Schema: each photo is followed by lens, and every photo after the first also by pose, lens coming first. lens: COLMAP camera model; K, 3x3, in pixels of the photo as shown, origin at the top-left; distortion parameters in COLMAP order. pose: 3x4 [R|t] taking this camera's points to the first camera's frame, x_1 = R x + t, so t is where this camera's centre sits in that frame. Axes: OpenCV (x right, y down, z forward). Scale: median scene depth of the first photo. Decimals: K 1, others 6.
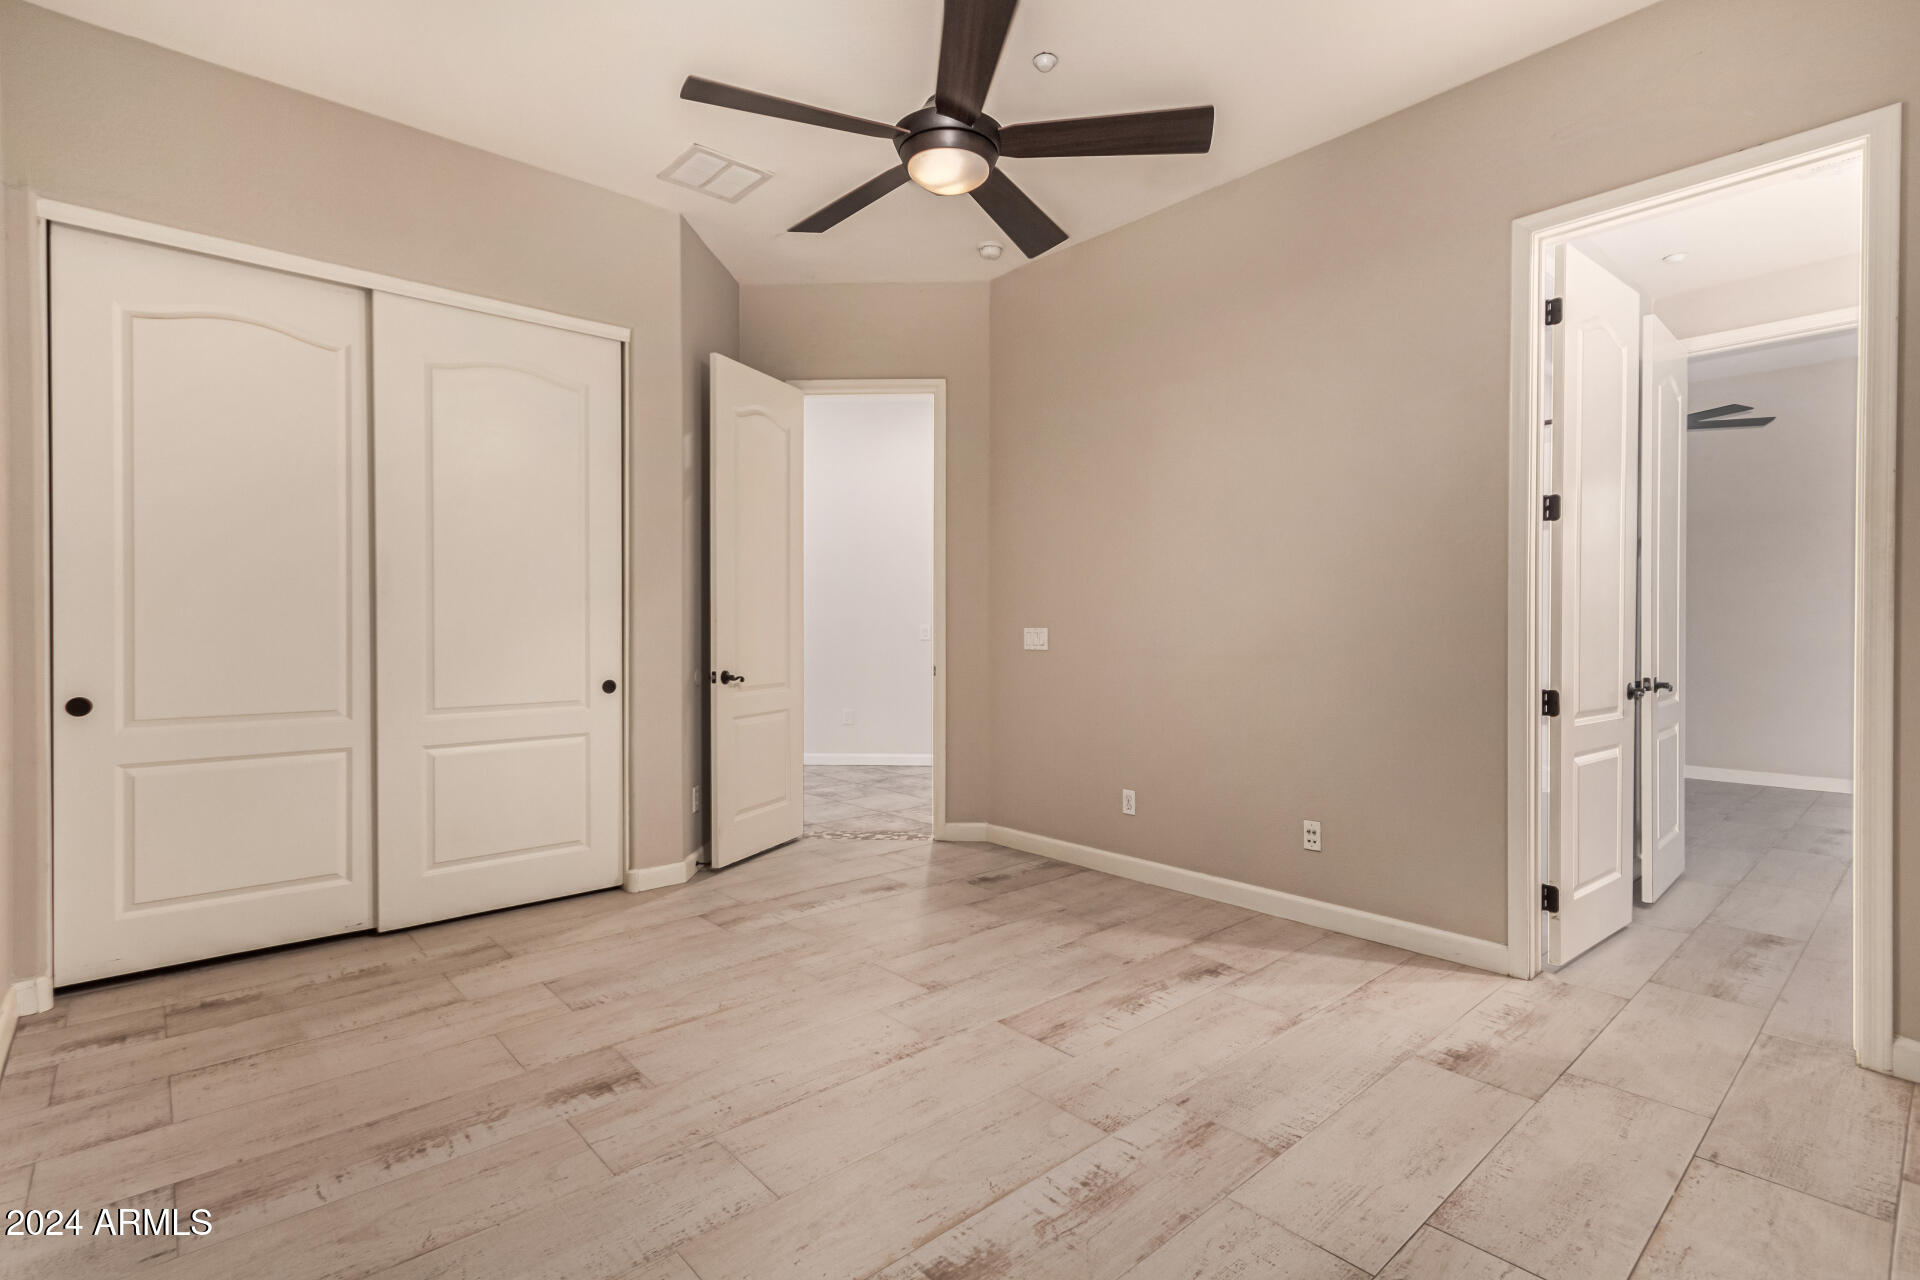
lens RADIAL K [[891.9, 0, 967.1], [0, 891.9, 632.6], [0, 0, 1]] dist [0.002753, 0.000052]
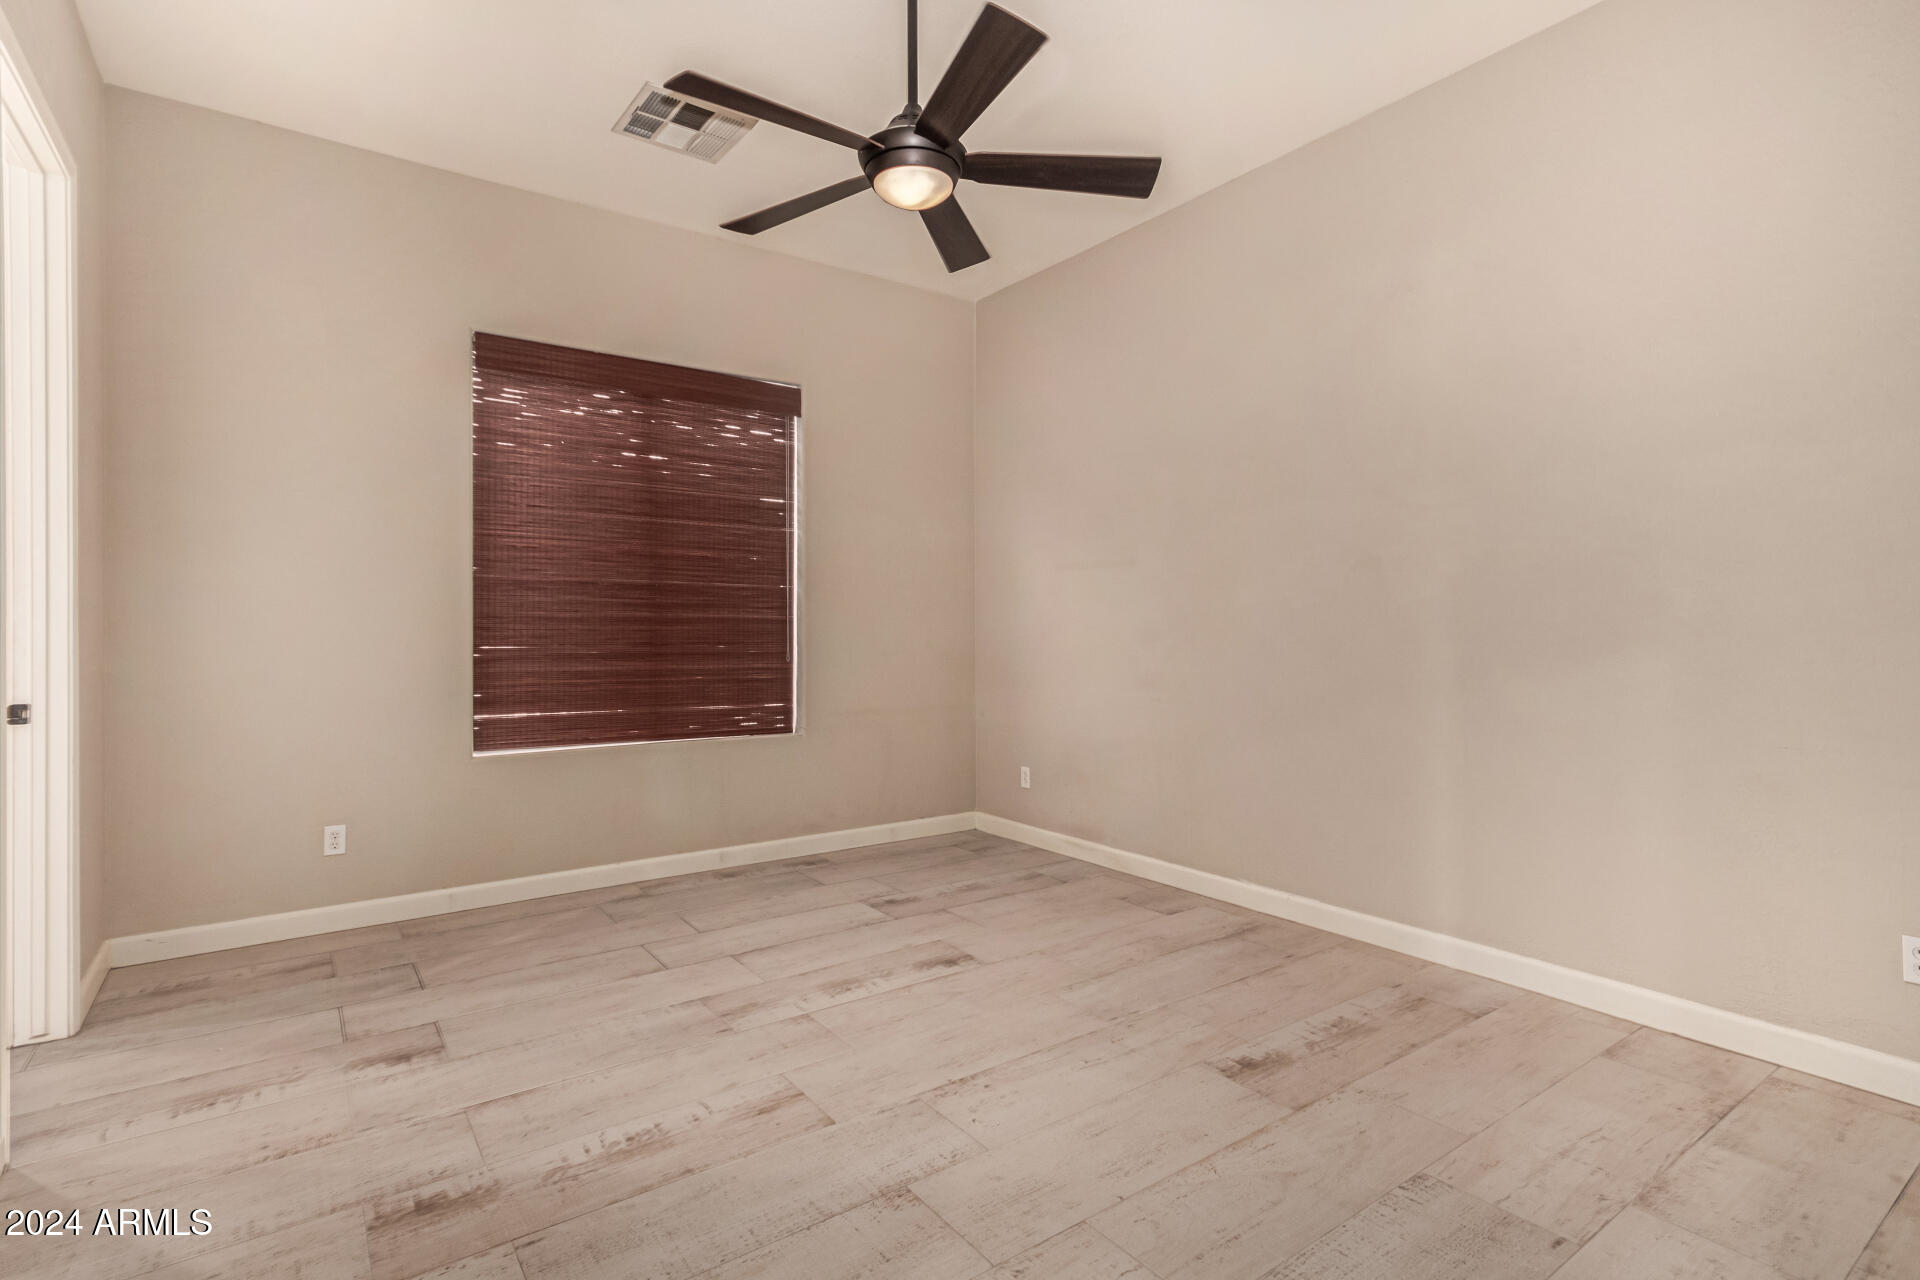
lens RADIAL K [[891.9, 0, 967.1], [0, 891.9, 632.6], [0, 0, 1]] dist [0.002753, 0.000052]
pose [[-0.994092, 0.003376, 0.108488, -0.183772], [0.004503, 0.999938, 0.010142, -0.005653], [-0.108447, 0.010570, -0.994046, 1.925452]]
